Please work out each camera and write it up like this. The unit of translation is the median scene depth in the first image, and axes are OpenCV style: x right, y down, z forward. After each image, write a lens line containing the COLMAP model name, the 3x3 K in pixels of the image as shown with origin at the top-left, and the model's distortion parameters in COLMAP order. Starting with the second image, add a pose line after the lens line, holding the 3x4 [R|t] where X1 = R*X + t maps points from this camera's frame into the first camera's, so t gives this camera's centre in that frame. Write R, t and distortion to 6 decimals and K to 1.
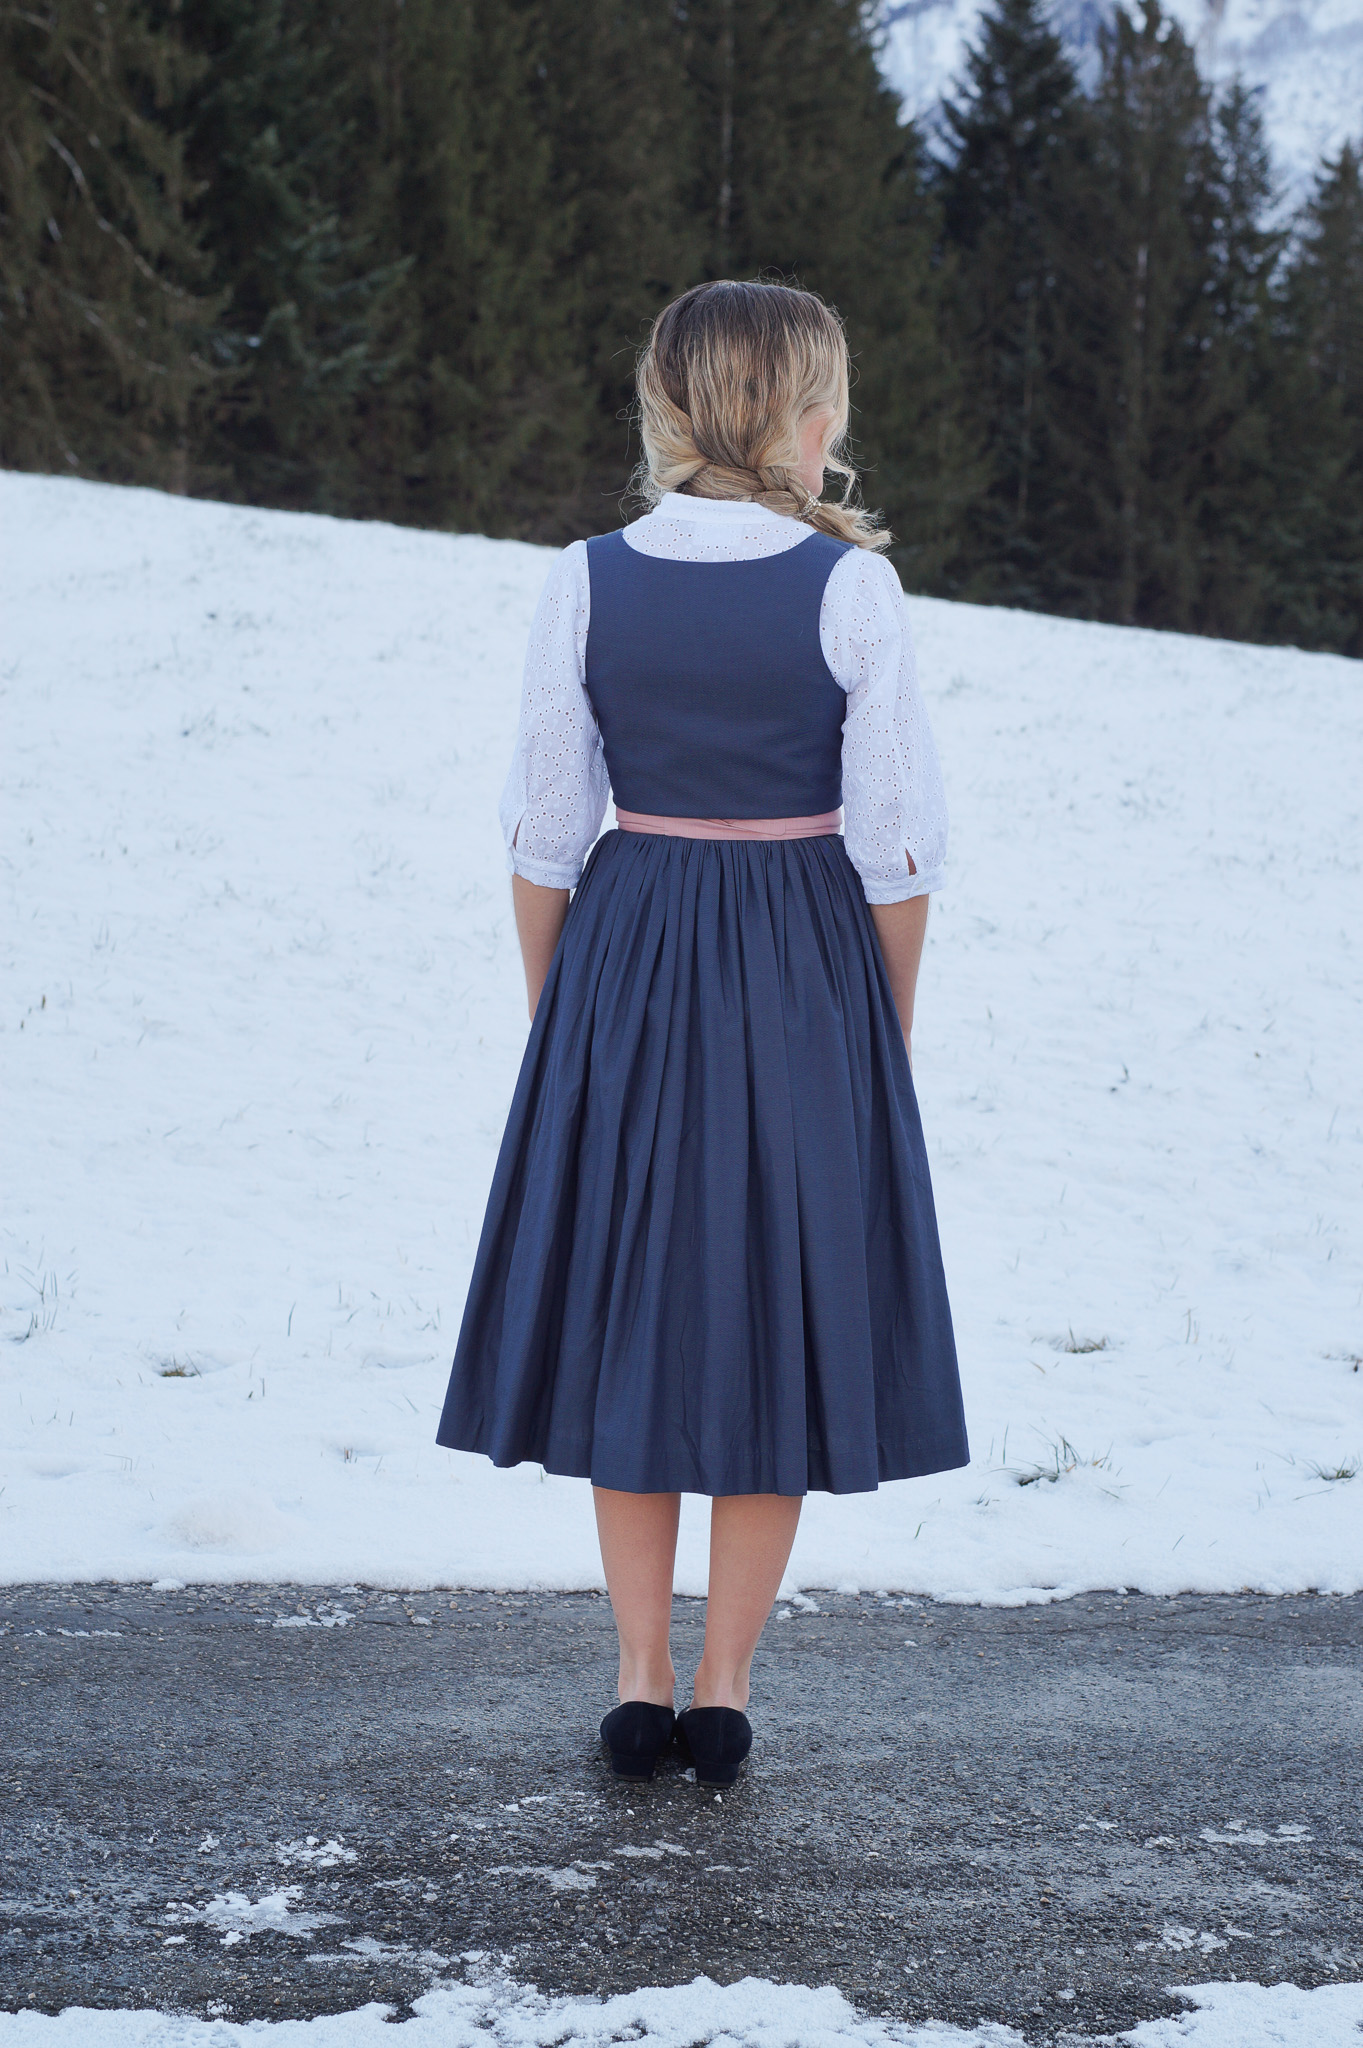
lens RADIAL K [[4467.1, 0, 681.5], [0, 4467.1, 1024.0], [0, 0, 1]] dist [-0.006187, 0.124241]
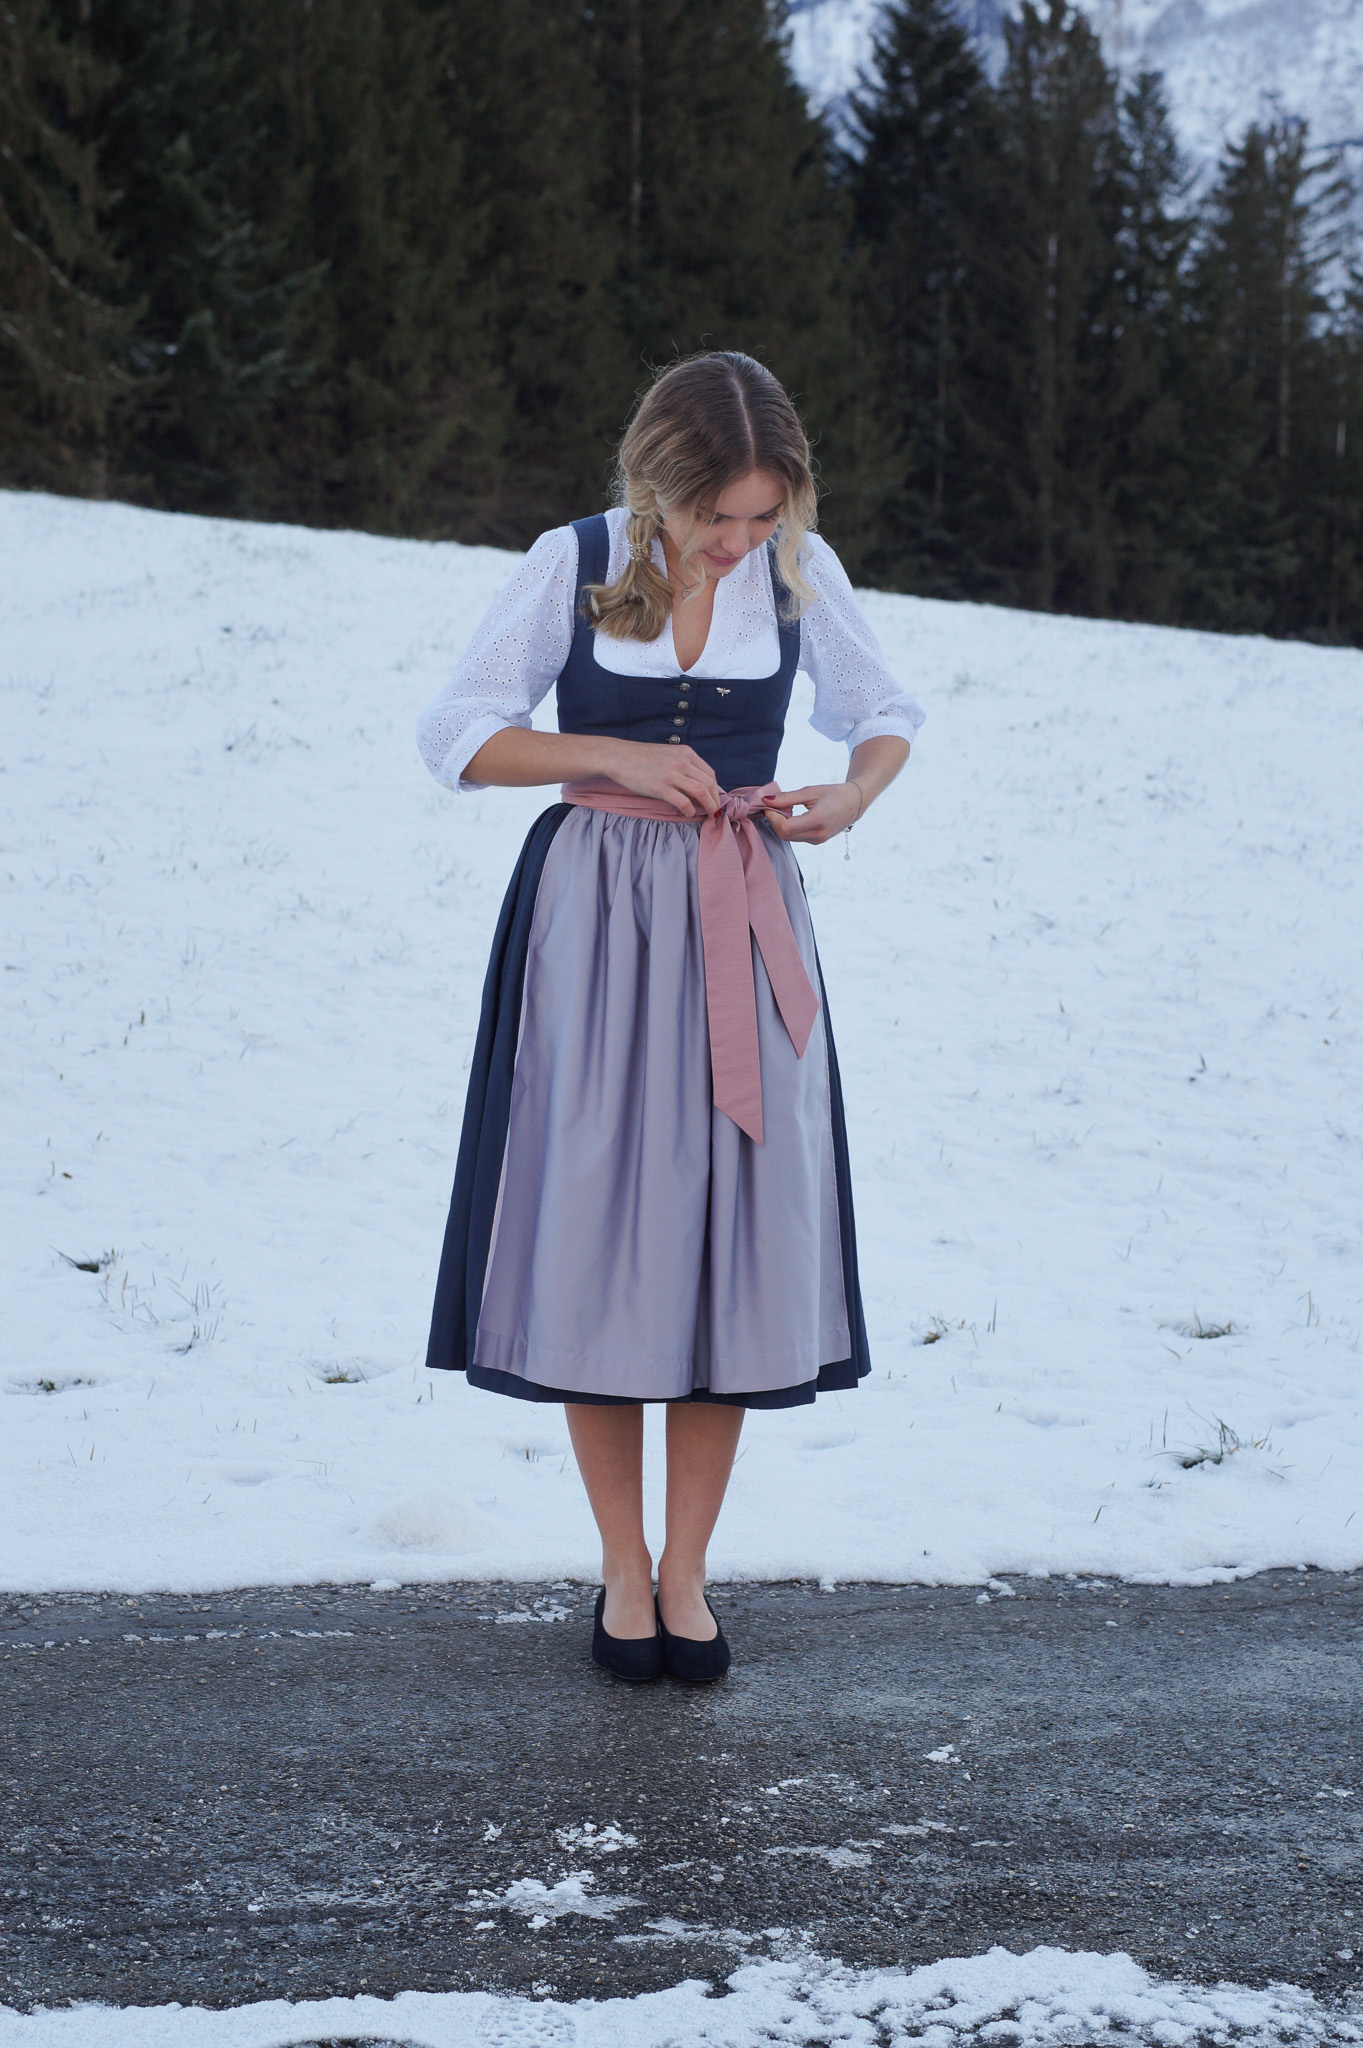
lens RADIAL K [[4451.5, 0, 677.0], [0, 4451.5, 1076.3], [0, 0, 1]] dist [-0.011726, 0.125801]
pose [[0.999579, -0.023564, 0.016900, -0.017652], [0.023349, 0.999645, 0.012845, -0.000850], [-0.017197, -0.012445, 0.999775, -0.006465]]
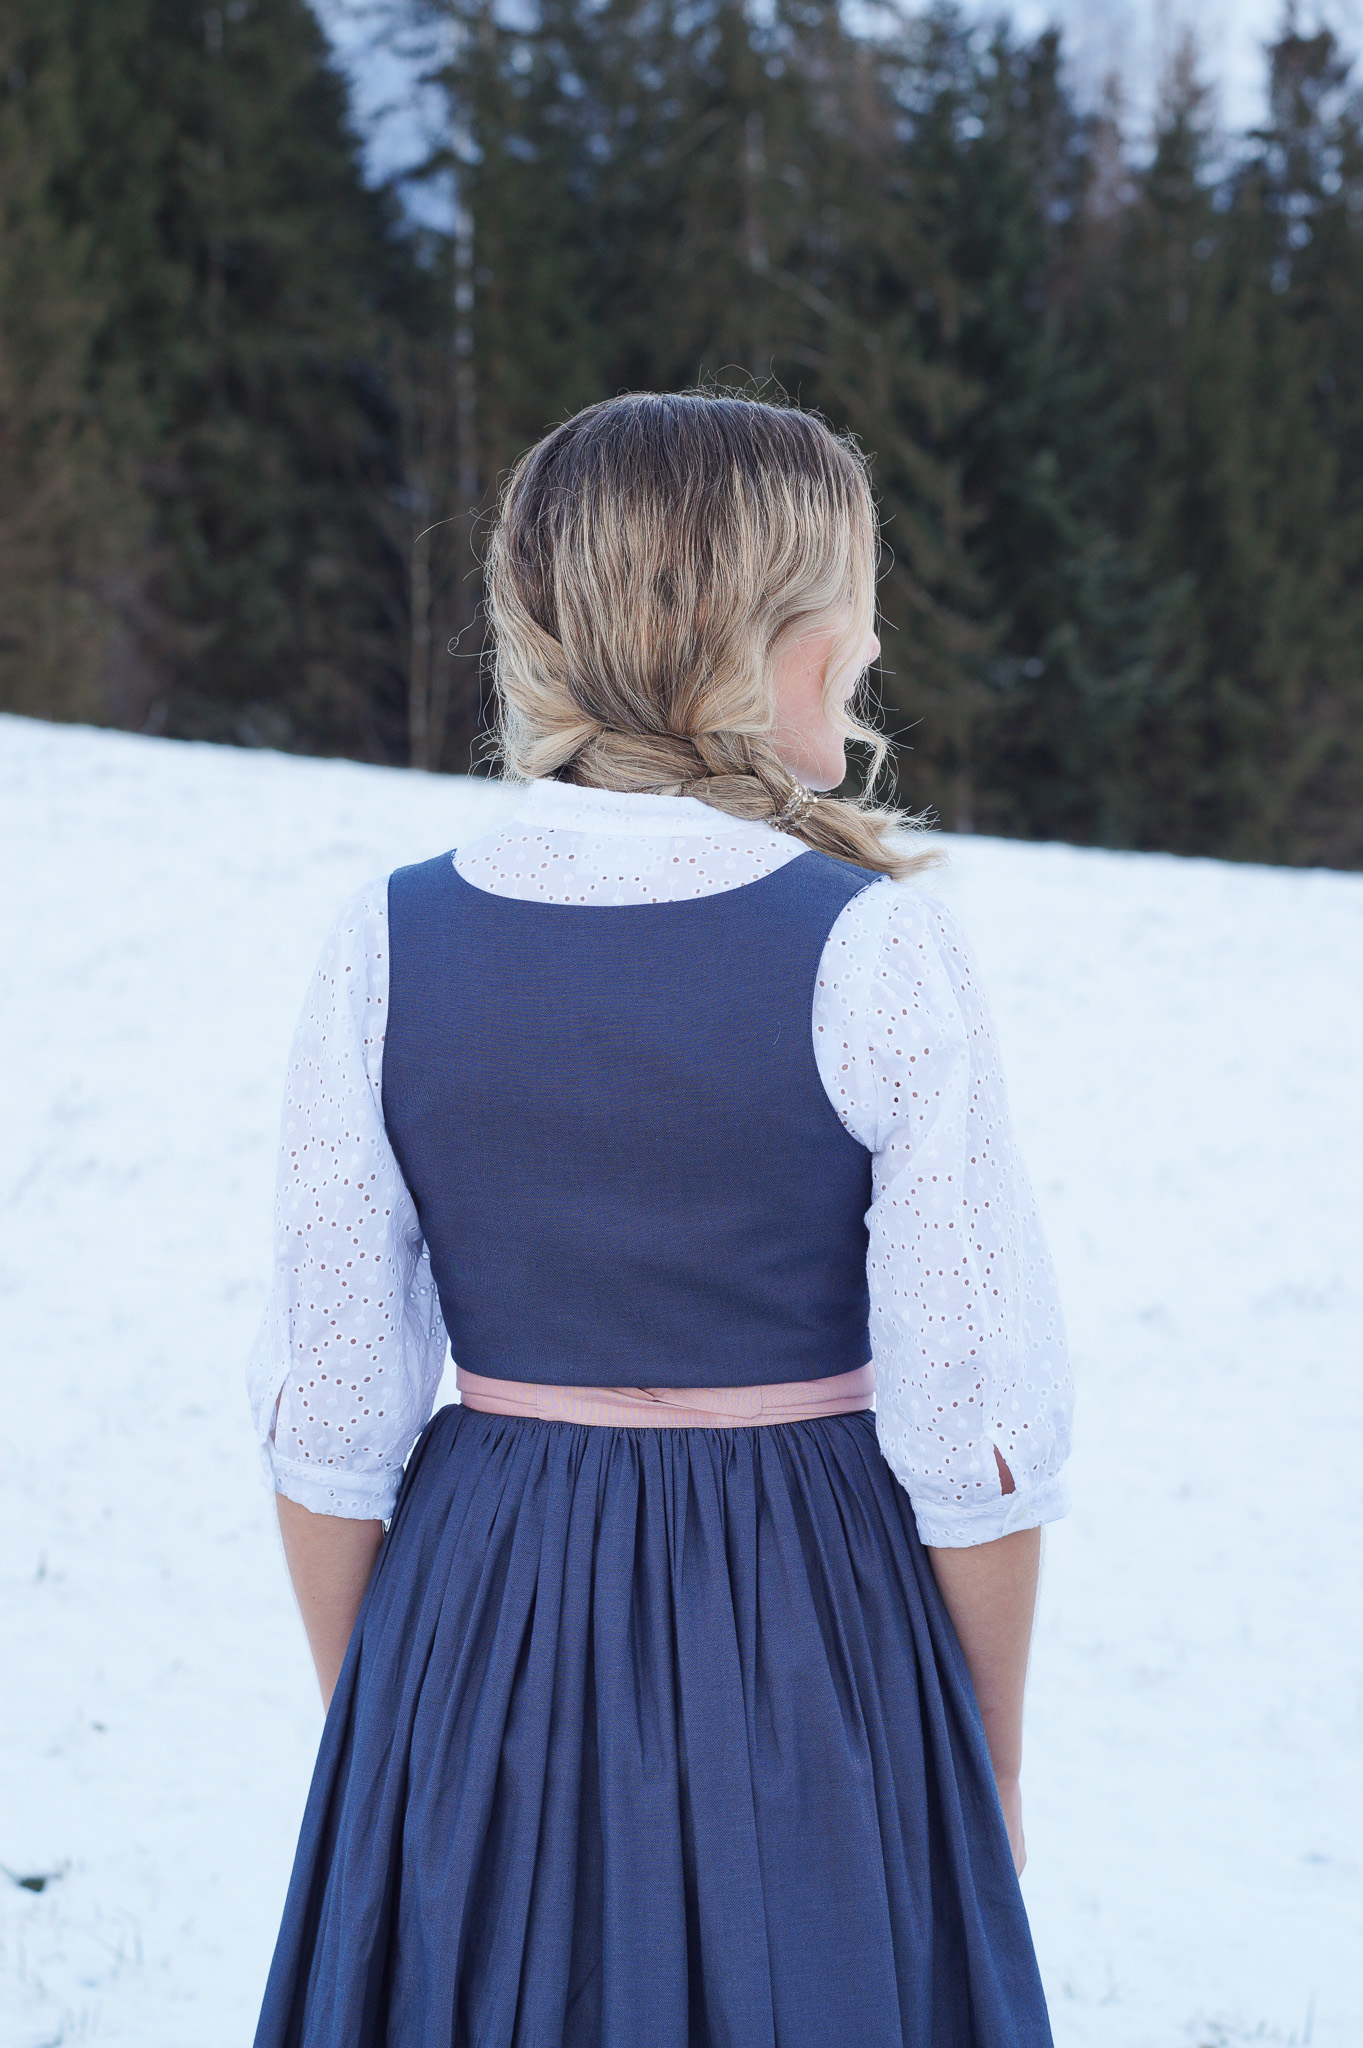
lens RADIAL K [[4177.8, 0, 680.8], [0, 4177.8, 1058.3], [0, 0, 1]] dist [-0.009785, -0.083775]
pose [[0.977357, -0.021106, -0.210542, 0.119404], [0.008034, 0.997997, -0.062750, -0.053980], [0.211444, 0.059638, 0.975569, 0.509740]]
